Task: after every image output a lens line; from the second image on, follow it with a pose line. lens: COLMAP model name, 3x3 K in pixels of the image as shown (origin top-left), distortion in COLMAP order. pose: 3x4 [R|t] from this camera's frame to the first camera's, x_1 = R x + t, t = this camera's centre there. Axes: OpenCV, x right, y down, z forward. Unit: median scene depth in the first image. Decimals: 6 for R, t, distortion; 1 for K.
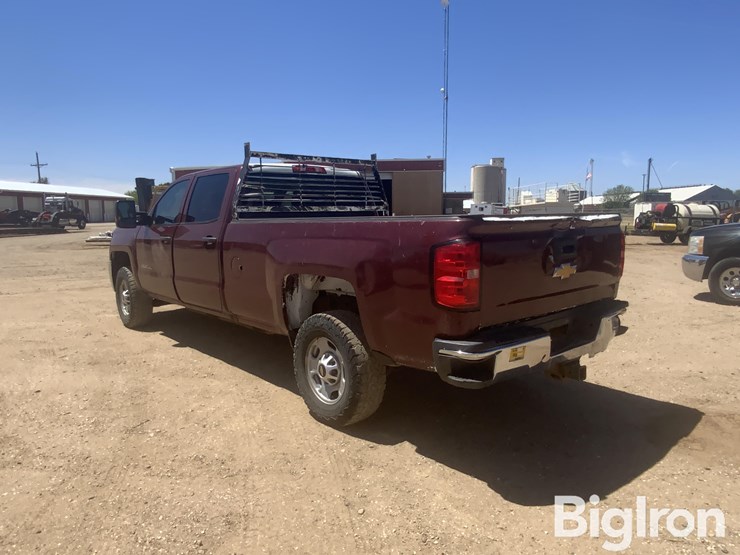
lens RADIAL K [[530.0, 0, 370.0], [0, 530.0, 277.5], [0, 0, 1]] dist [0.056892, -0.000523]
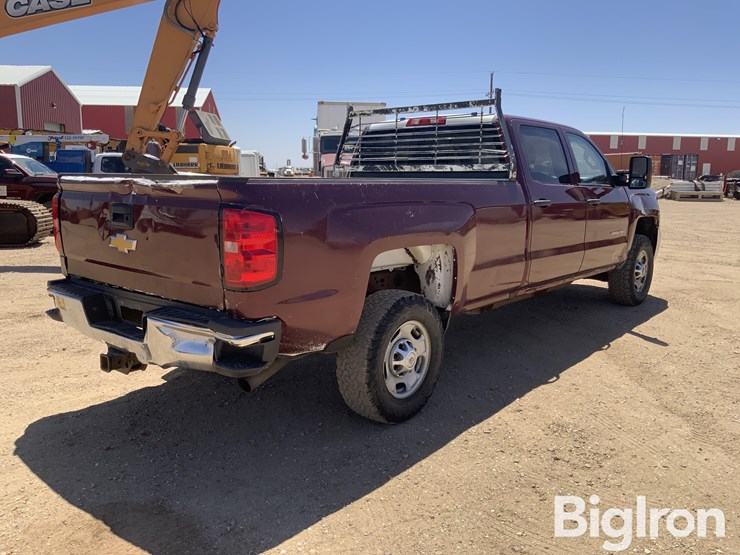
lens RADIAL K [[611.5, 0, 370.0], [0, 611.5, 277.5], [0, 0, 1]] dist [0.099246, -0.196964]
pose [[0.142901, 0.175374, -0.974076, 0.915176], [-0.125639, 0.979429, 0.157906, -0.107195], [0.981730, 0.099817, 0.161995, 0.811053]]
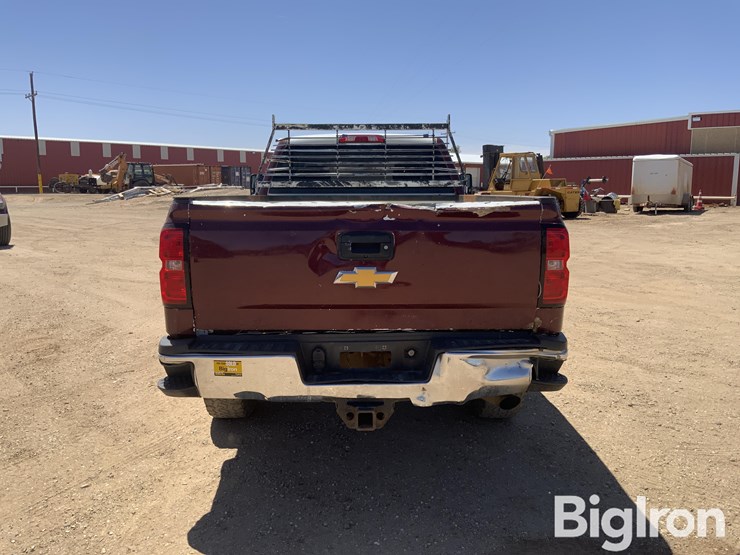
lens RADIAL K [[611.5, 0, 370.0], [0, 611.5, 277.5], [0, 0, 1]] dist [0.099246, -0.196964]
pose [[0.760941, 0.106076, -0.640091, 0.598546], [-0.083882, 0.994349, 0.065064, -0.043971], [0.643376, 0.004182, 0.765539, 0.239537]]
